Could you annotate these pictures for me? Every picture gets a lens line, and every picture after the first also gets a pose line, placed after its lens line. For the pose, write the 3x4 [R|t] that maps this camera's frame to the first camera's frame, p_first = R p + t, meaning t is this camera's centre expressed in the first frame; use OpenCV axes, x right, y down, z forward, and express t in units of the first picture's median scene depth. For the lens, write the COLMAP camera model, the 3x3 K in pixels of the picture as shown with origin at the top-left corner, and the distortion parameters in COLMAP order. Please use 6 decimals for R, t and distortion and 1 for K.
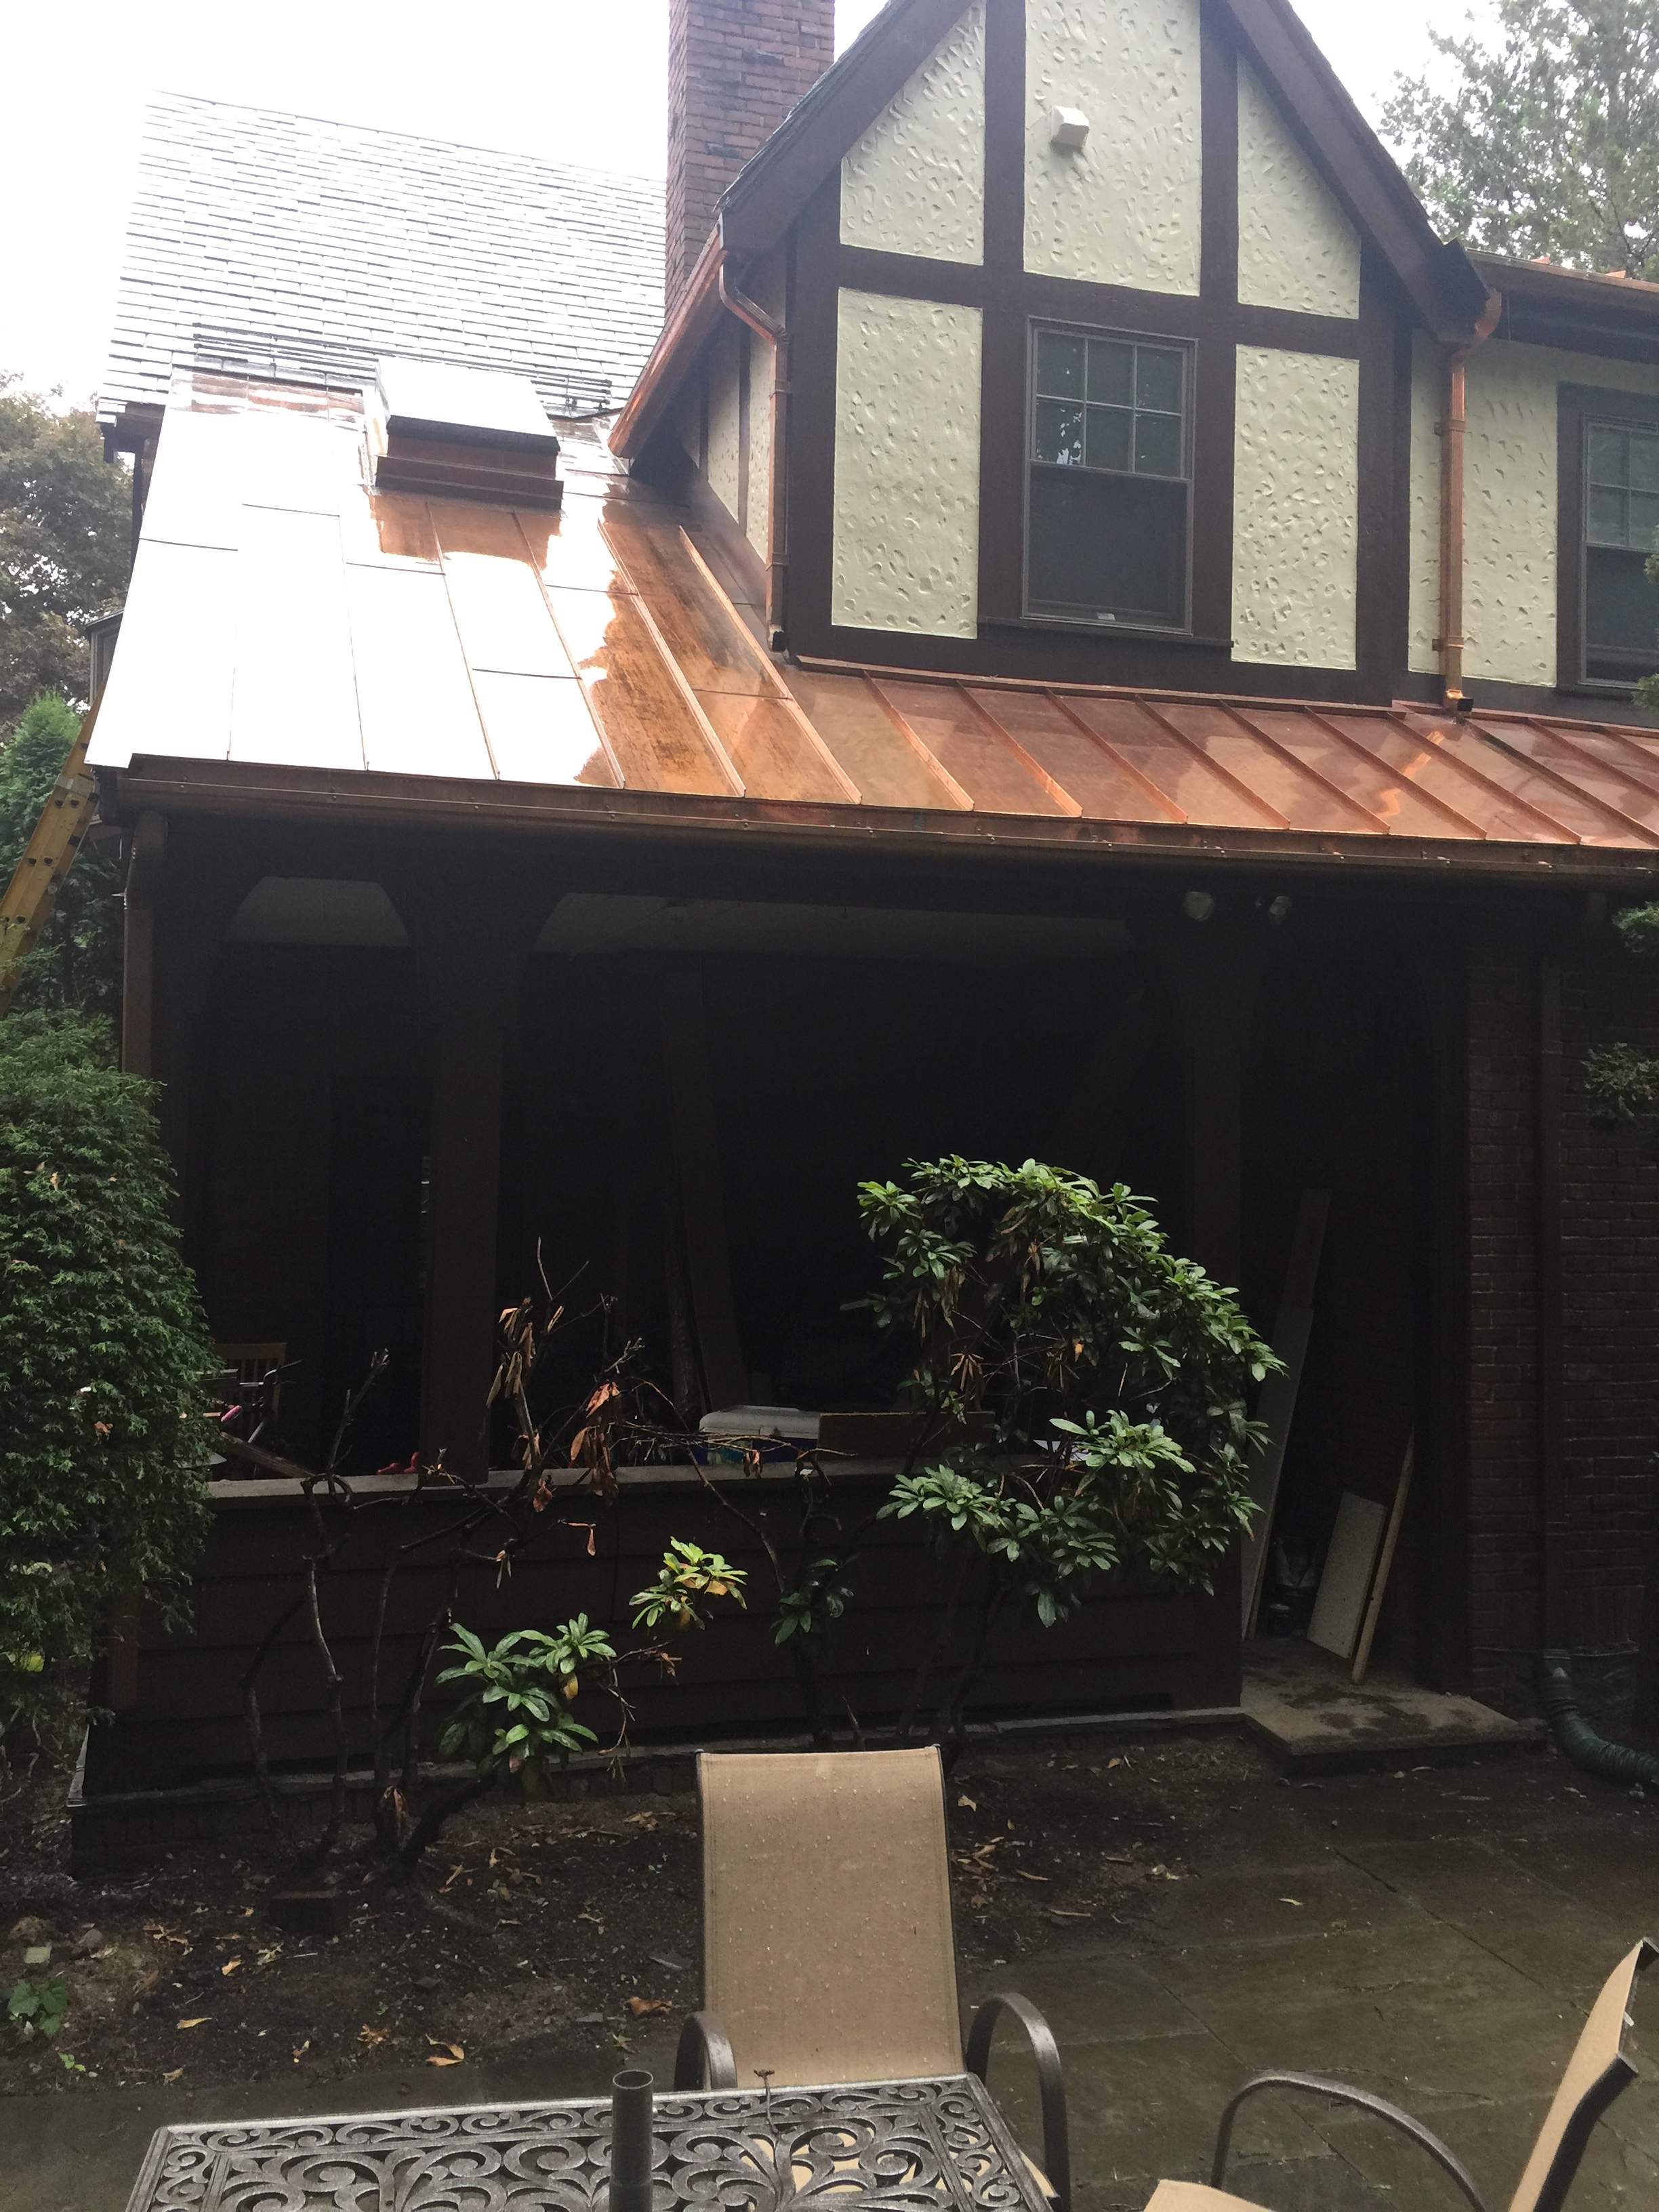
lens RADIAL K [[1886.2, 0, 819.1], [0, 1886.2, 1087.1], [0, 0, 1]] dist [0.091790, -0.121949]
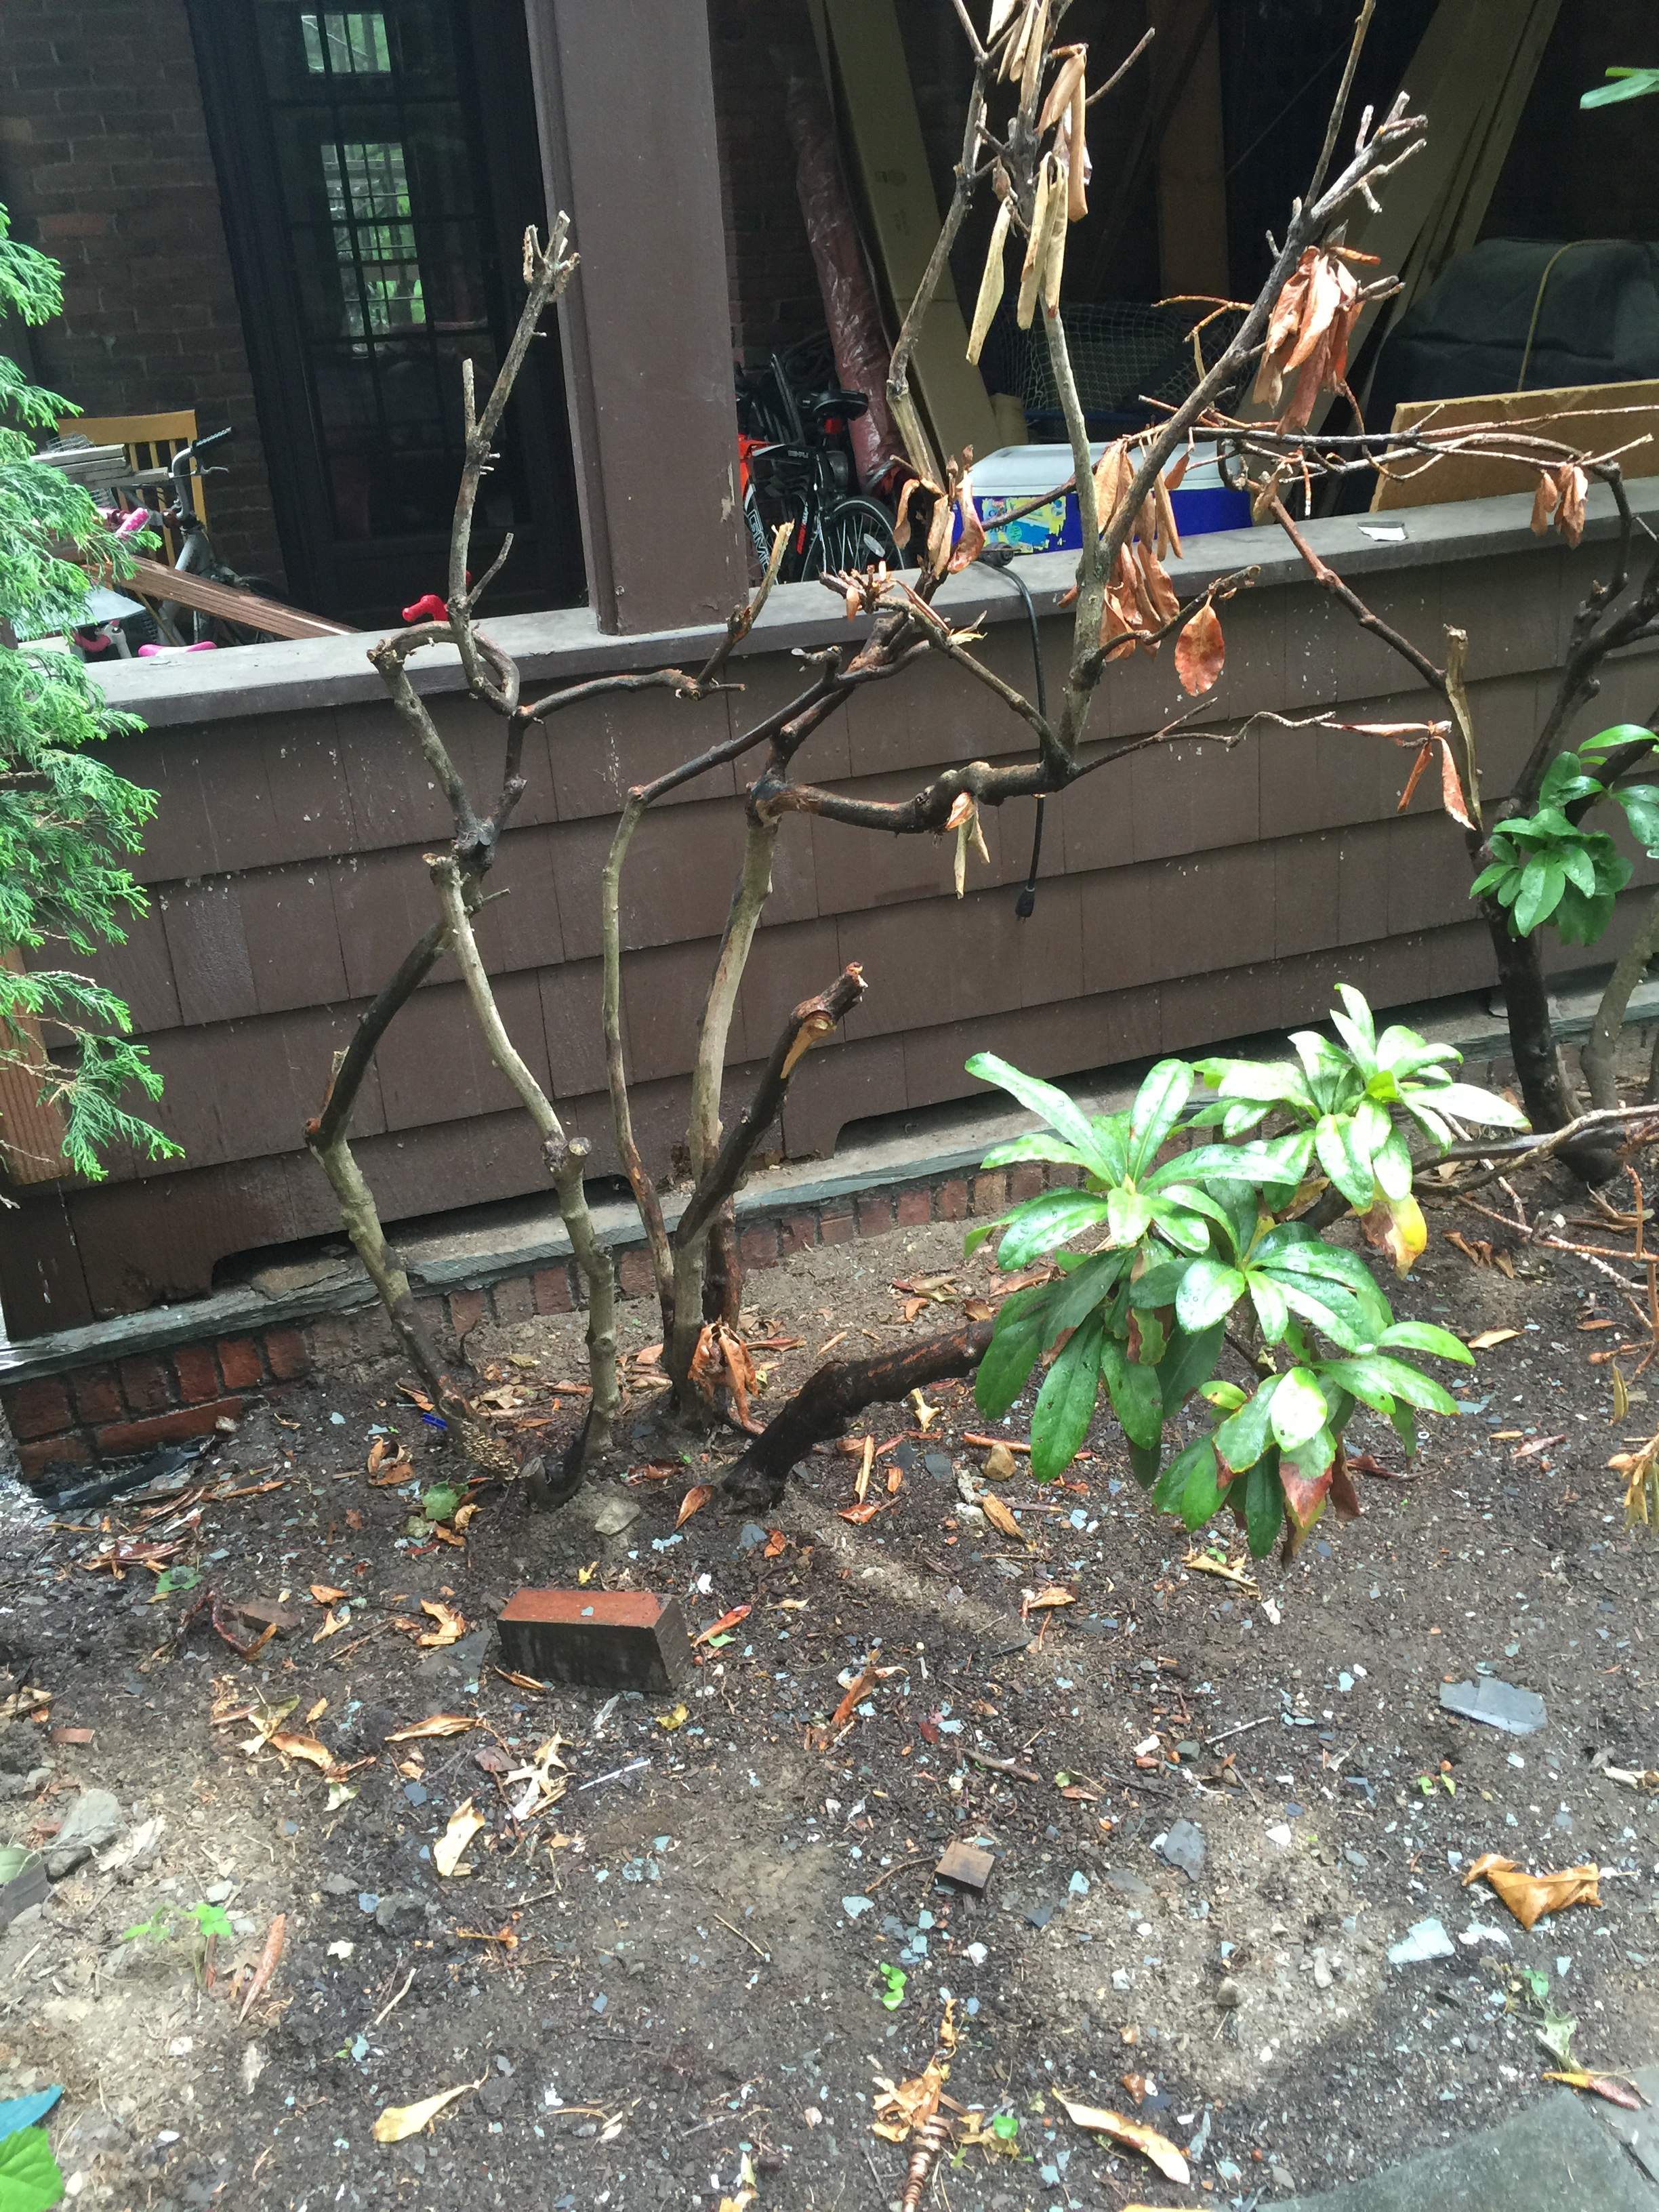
lens RADIAL K [[1886.2, 0, 870.7], [0, 1886.2, 1076.8], [0, 0, 1]] dist [0.091790, -0.121949]
pose [[0.995011, -0.093451, 0.034939, -0.210999], [0.068184, 0.892604, 0.445657, 0.133852], [-0.072834, -0.441051, 0.894522, 0.678881]]
